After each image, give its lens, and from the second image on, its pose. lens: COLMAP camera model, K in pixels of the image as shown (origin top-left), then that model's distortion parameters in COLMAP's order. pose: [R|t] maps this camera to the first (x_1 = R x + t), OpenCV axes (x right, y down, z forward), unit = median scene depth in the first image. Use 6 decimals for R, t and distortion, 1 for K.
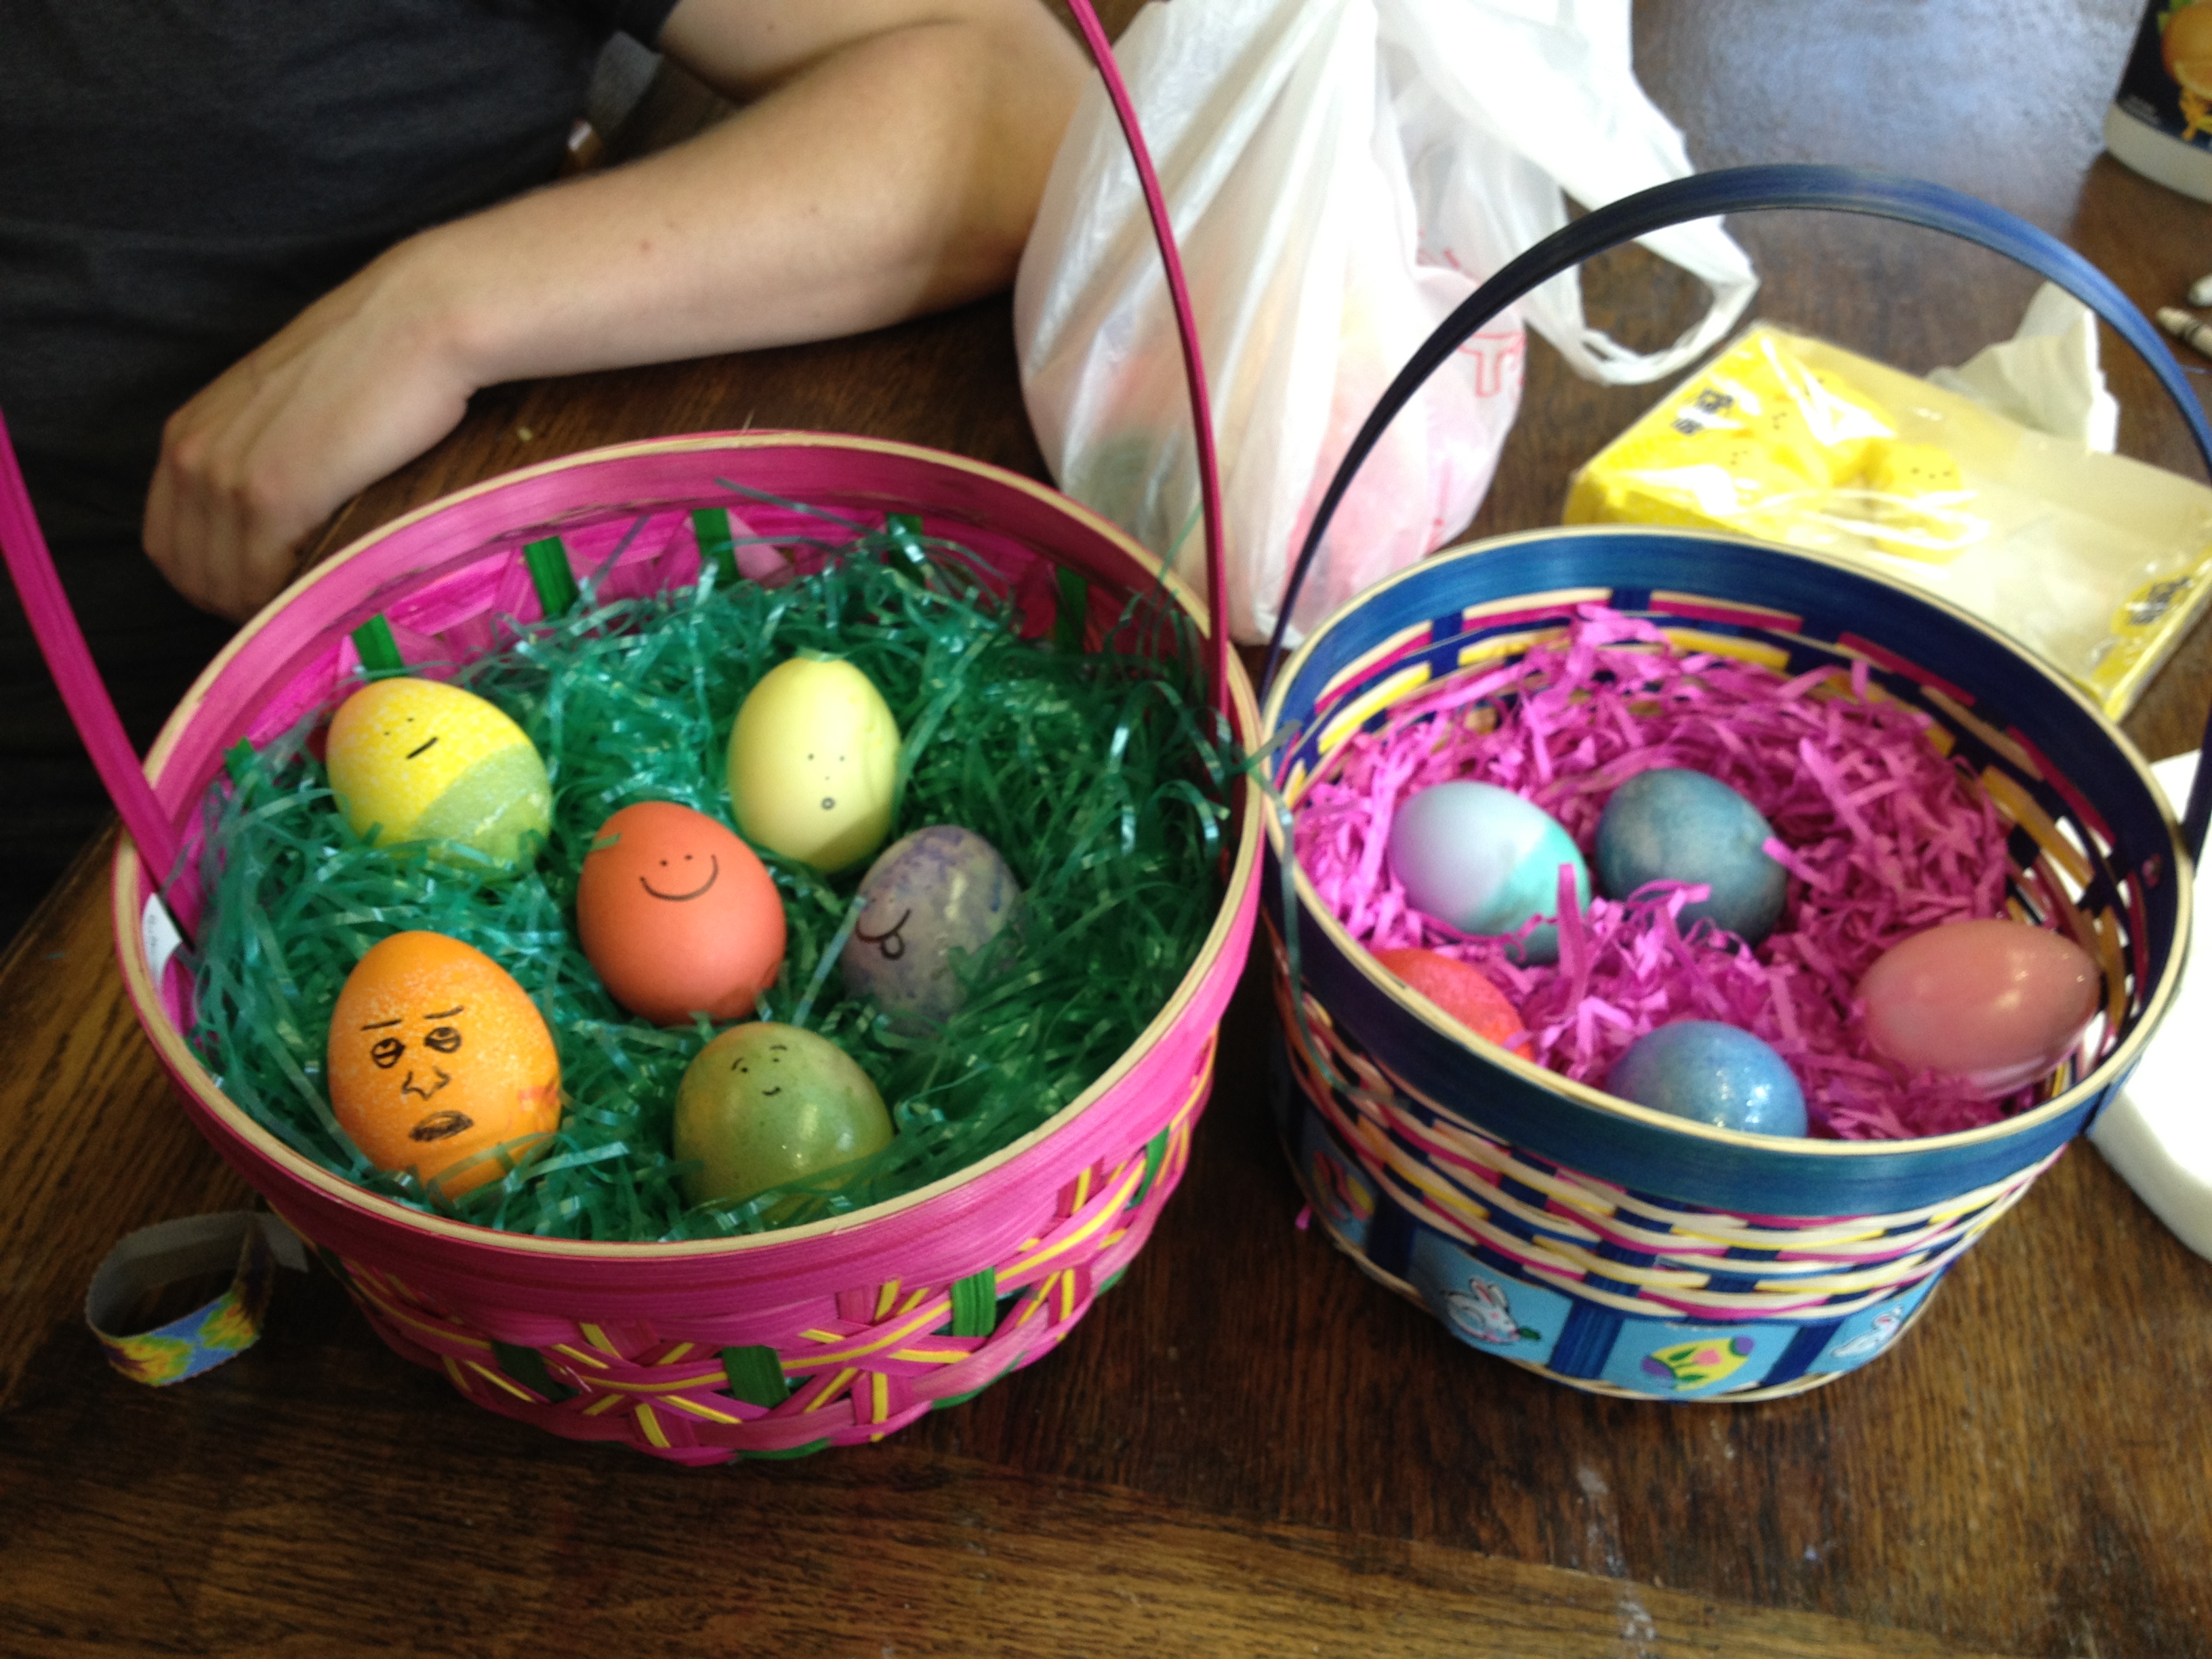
lens RADIAL K [[2123.5, 0, 1102.6], [0, 2123.5, 855.9], [0, 0, 1]] dist [0.198600, -0.508089]
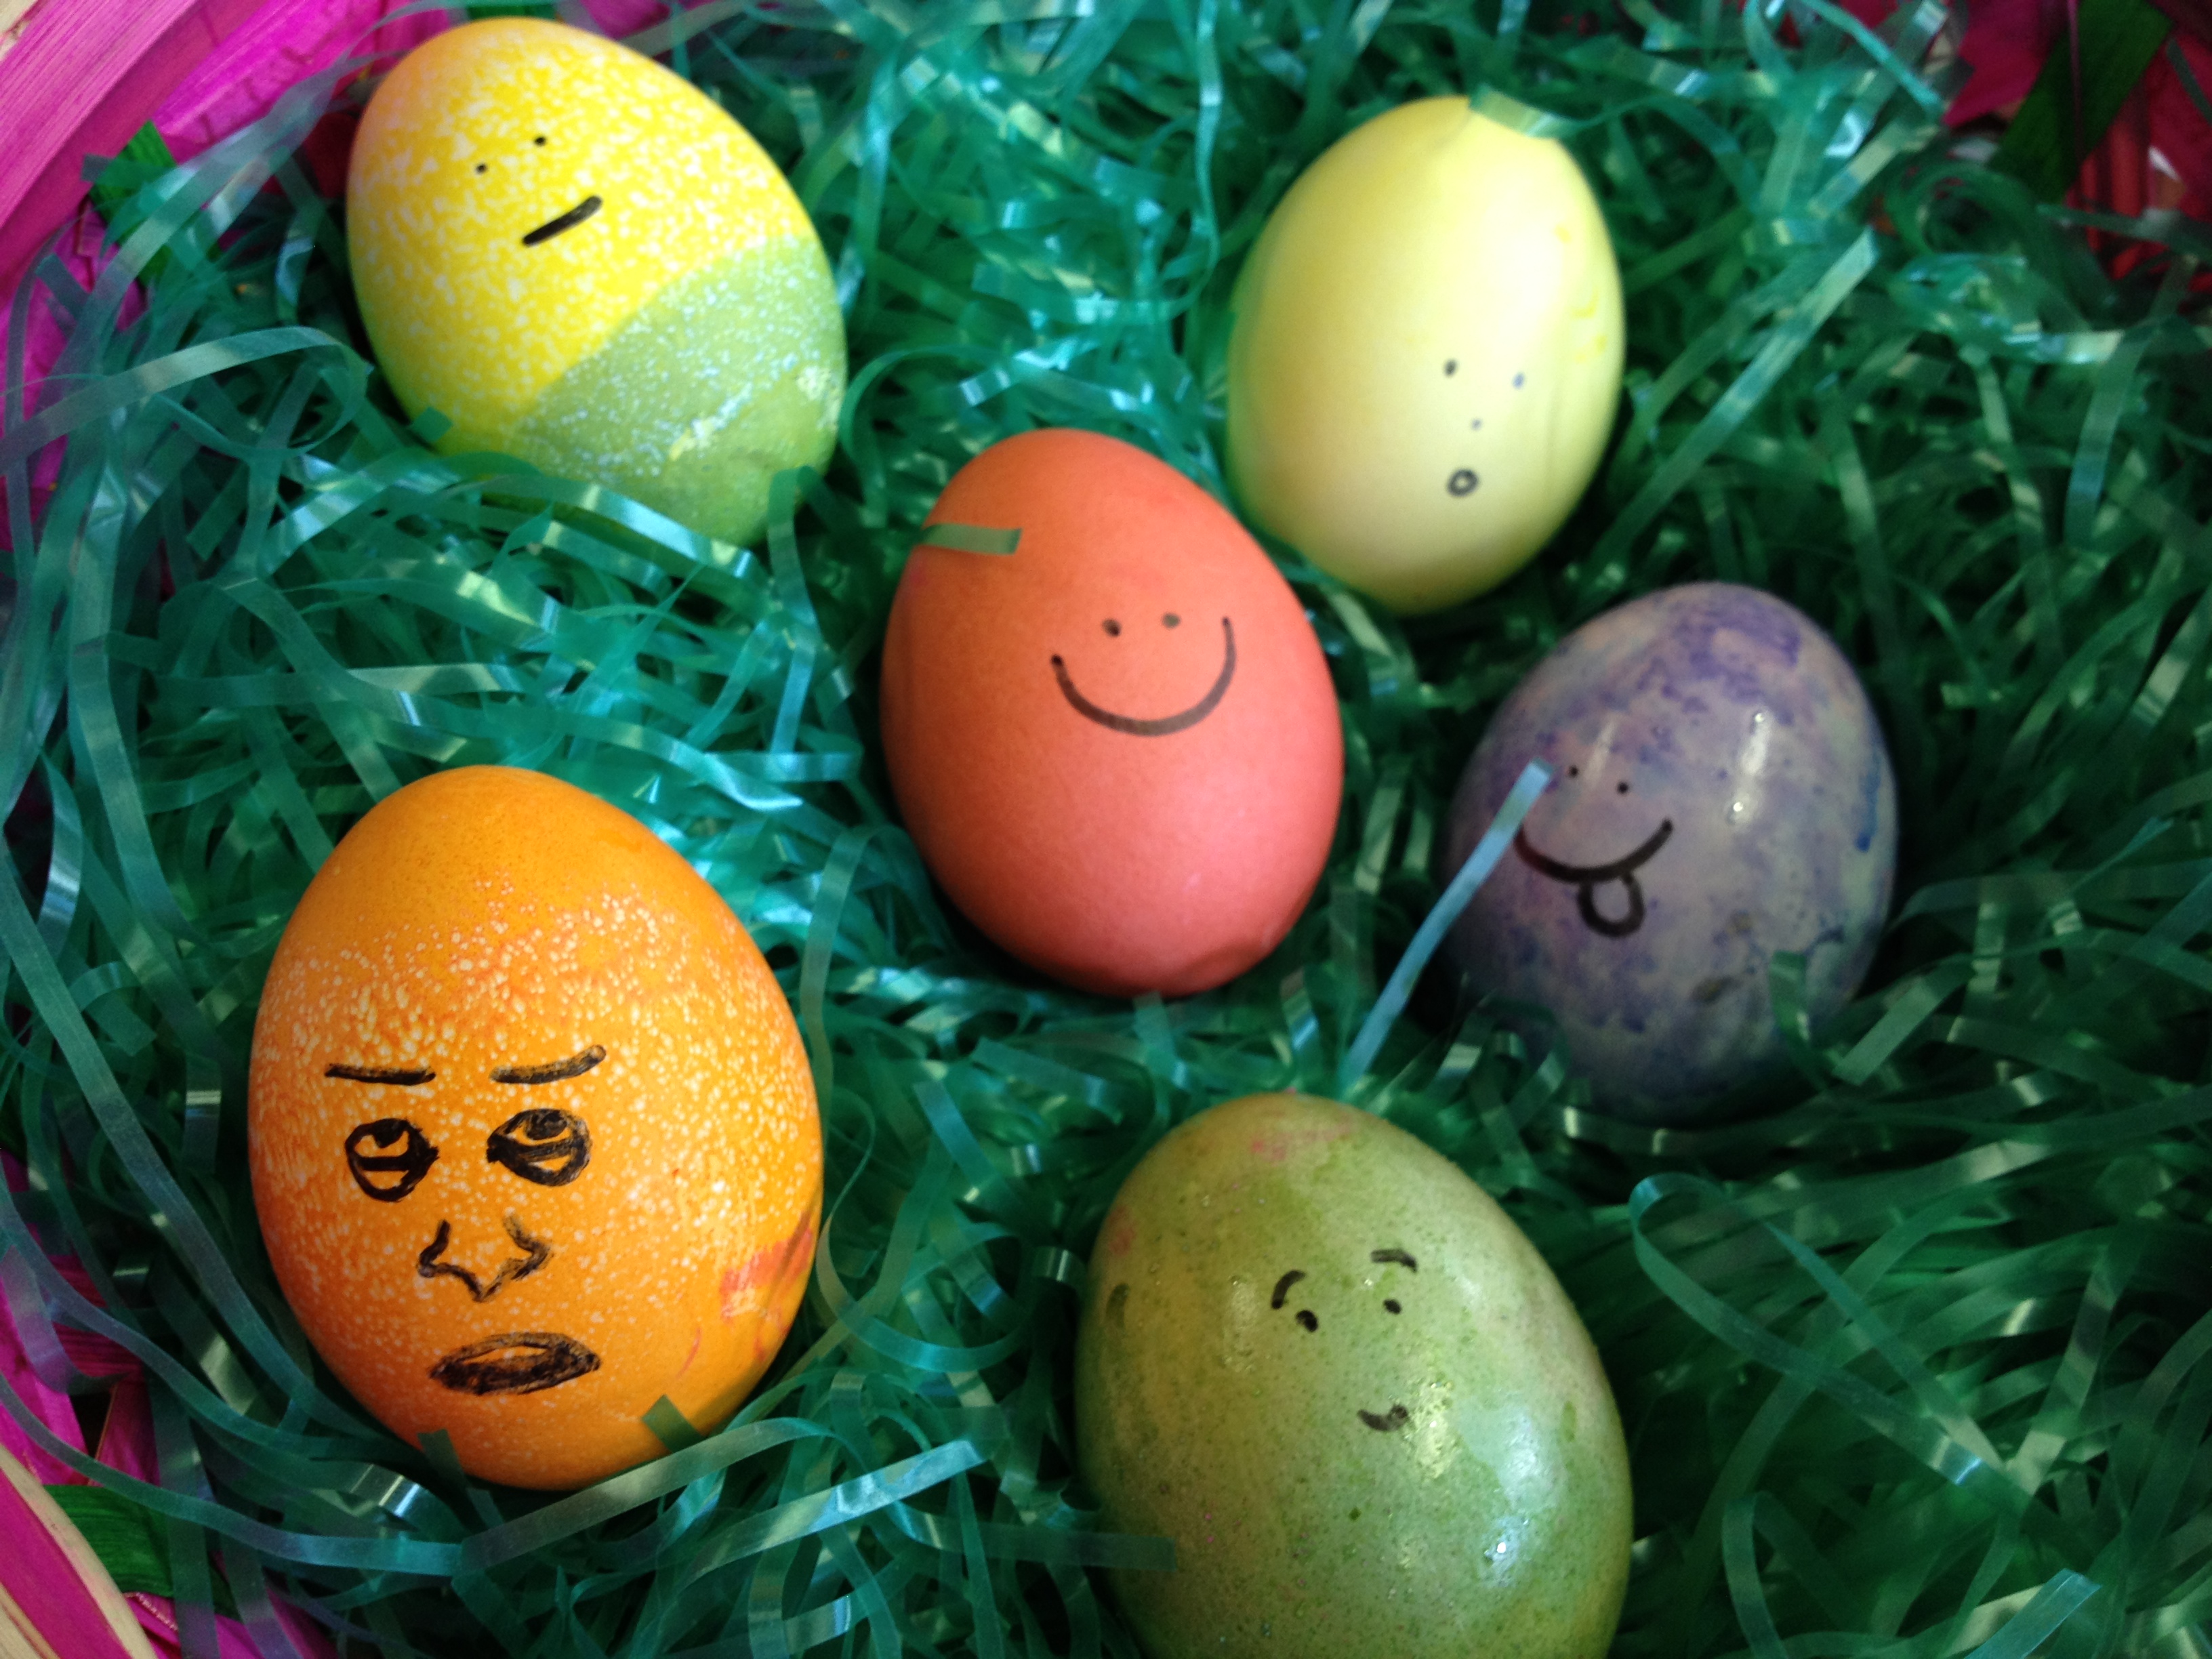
lens RADIAL K [[2123.5, 0, 1102.6], [0, 2123.5, 855.9], [0, 0, 1]] dist [0.198600, -0.508089]
pose [[0.984459, 0.172588, -0.032457, -0.184261], [-0.155809, 0.943653, 0.291963, -0.072756], [0.081018, -0.282369, 0.955879, 0.594004]]
